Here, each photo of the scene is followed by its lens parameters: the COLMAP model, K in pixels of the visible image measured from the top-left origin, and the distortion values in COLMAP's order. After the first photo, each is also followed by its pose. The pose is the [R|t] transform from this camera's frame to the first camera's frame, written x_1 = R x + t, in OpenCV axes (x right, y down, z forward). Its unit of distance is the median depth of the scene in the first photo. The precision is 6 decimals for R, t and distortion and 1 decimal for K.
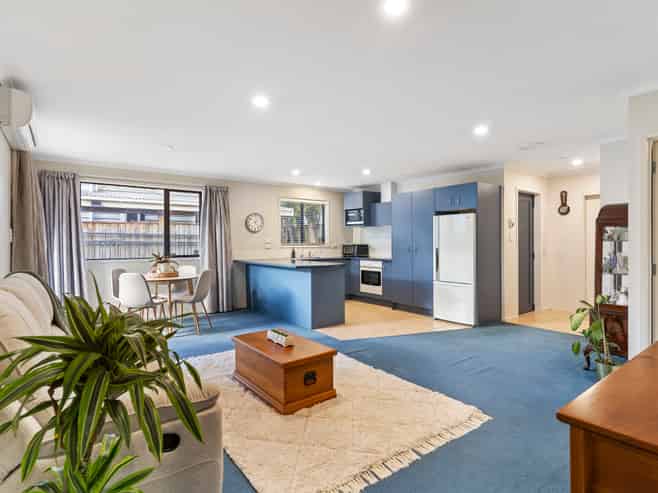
lens RADIAL K [[355.2, 0, 329.0], [0, 355.2, 246.5], [0, 0, 1]] dist [0.015191, 0.000137]
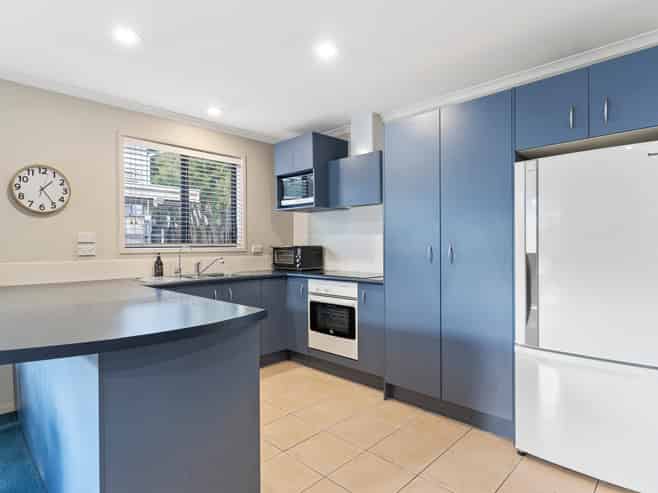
lens RADIAL K [[371.3, 0, 329.0], [0, 371.3, 246.5], [0, 0, 1]] dist [0.002798, 0.000770]
pose [[0.987940, -0.000523, 0.154836, 0.039371], [0.002178, 0.999942, -0.010521, 0.000599], [-0.154821, 0.010732, 0.987884, 0.509794]]
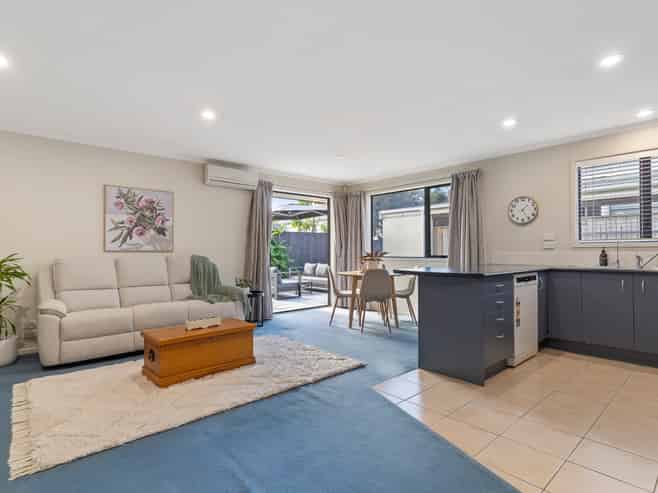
lens RADIAL K [[355.2, 0, 329.0], [0, 355.2, 246.5], [0, 0, 1]] dist [0.015191, 0.000137]
pose [[0.072895, 0.004232, -0.997331, 0.420933], [0.001915, 0.999989, 0.004384, -0.001254], [0.997338, -0.002229, 0.072886, 0.541491]]
